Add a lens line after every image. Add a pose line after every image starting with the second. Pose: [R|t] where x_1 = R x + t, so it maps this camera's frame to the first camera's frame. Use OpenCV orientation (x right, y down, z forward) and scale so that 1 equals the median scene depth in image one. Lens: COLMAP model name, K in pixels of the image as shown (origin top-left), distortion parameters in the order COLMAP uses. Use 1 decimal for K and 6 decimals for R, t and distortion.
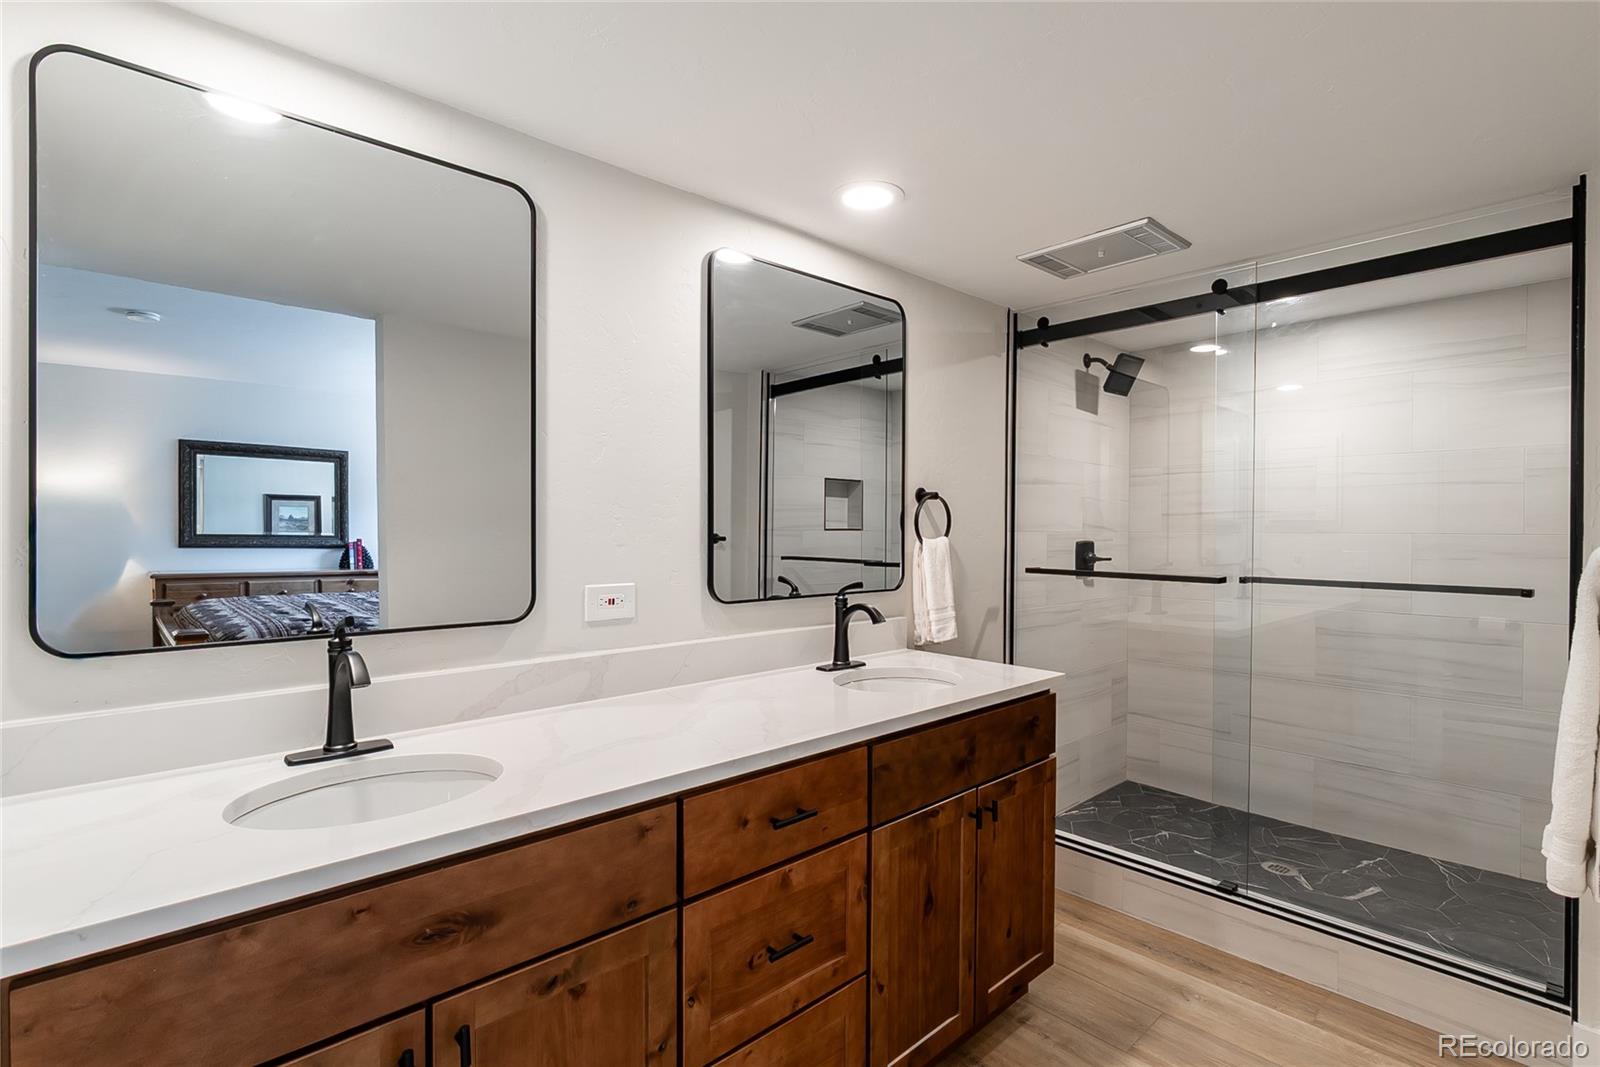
lens RADIAL K [[764.9, 0, 800.0], [0, 764.9, 533.5], [0, 0, 1]] dist [0.000219, 0.000278]
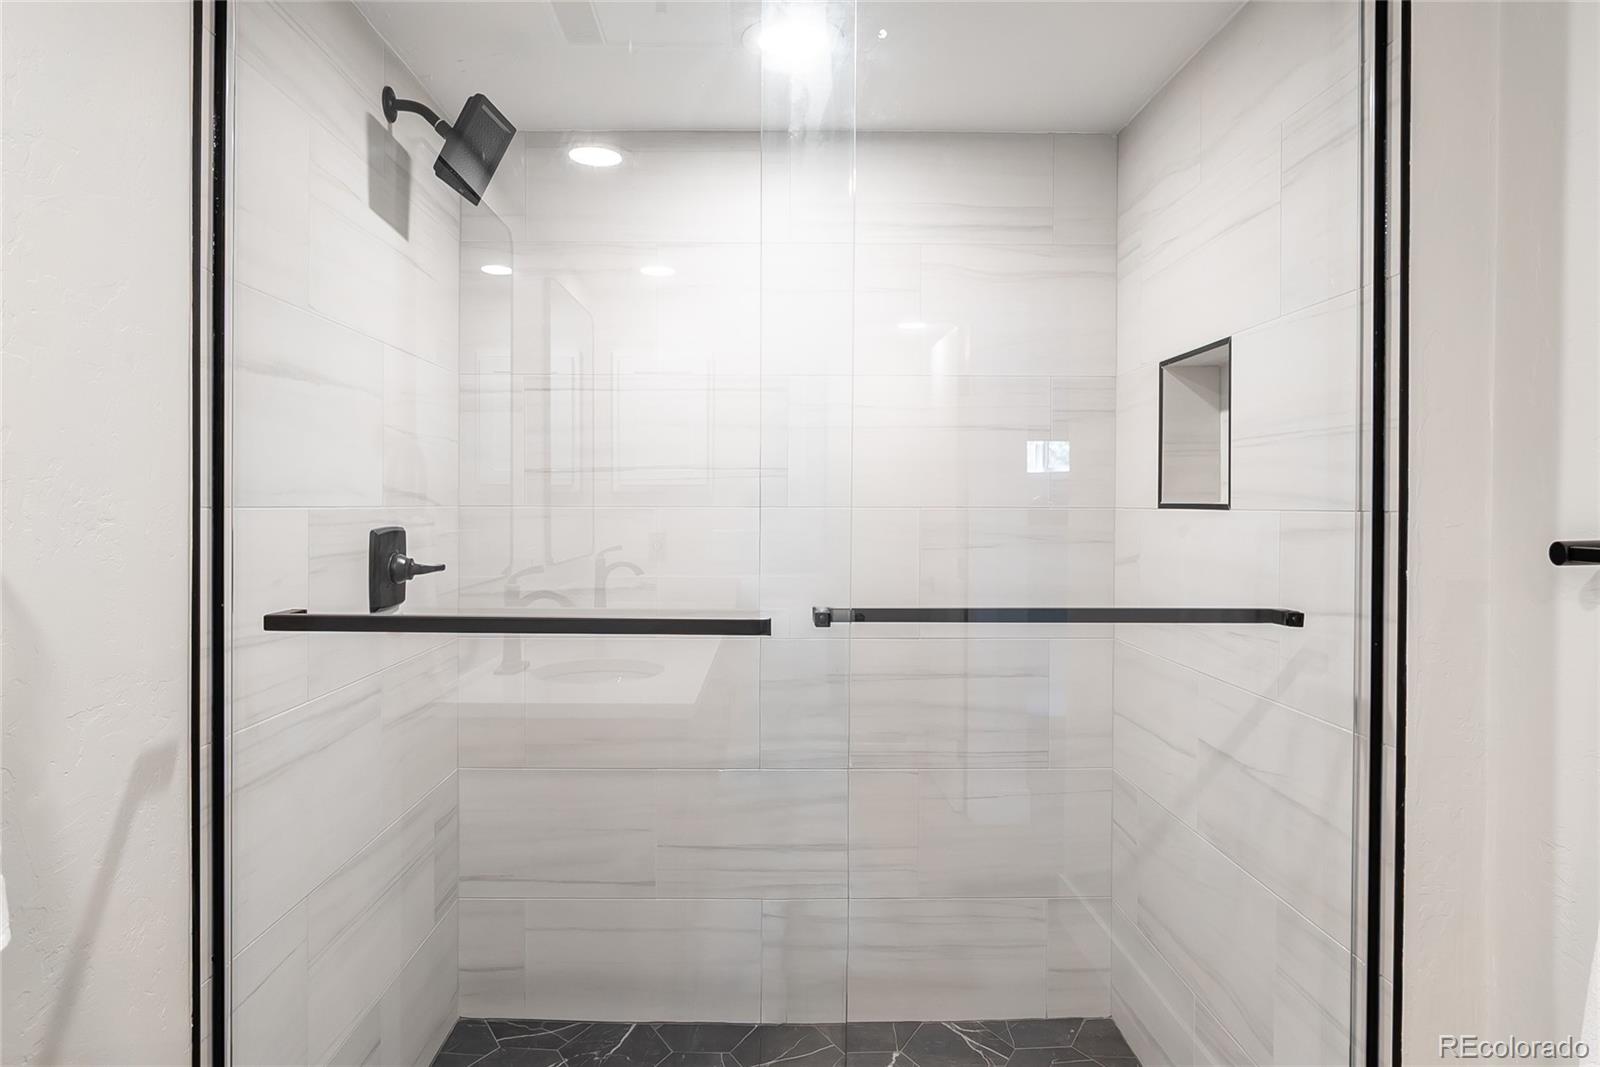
lens RADIAL K [[1043.6, 0, 796.5], [0, 1043.6, 514.0], [0, 0, 1]] dist [-0.004156, -0.000547]
pose [[0.675023, -0.010887, 0.737717, 0.100891], [0.004380, 0.999933, 0.010750, -0.003165], [-0.737784, -0.004025, 0.675025, 0.452986]]
